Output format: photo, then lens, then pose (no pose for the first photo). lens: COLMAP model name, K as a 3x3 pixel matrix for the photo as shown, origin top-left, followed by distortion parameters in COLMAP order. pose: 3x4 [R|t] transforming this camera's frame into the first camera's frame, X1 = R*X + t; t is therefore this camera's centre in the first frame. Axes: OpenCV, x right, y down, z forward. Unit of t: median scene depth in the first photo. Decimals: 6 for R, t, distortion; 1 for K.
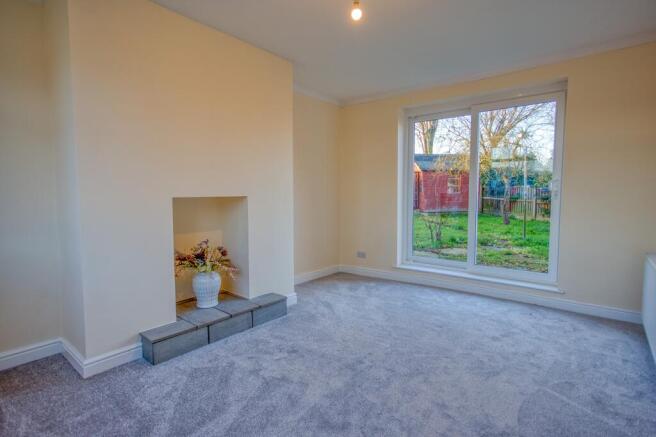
lens RADIAL K [[331.1, 0, 328.0], [0, 331.1, 218.5], [0, 0, 1]] dist [-0.000956, 0.000362]
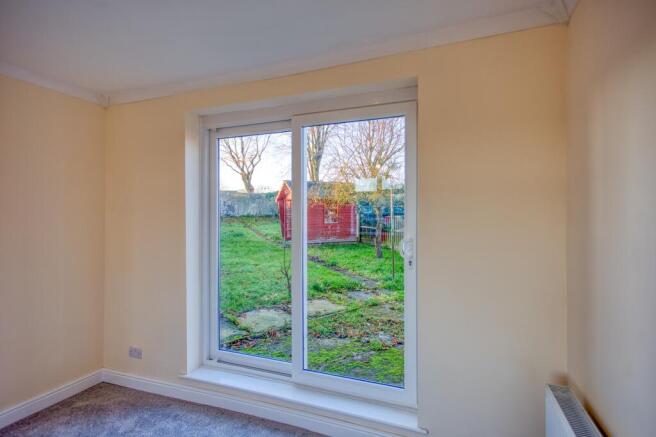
lens RADIAL K [[331.1, 0, 328.0], [0, 331.1, 218.5], [0, 0, 1]] dist [-0.000956, 0.000362]
pose [[0.950748, -0.000566, 0.309963, 0.244610], [0.022157, 0.997564, -0.066140, -0.083354], [-0.309171, 0.069751, 0.948445, 0.315837]]
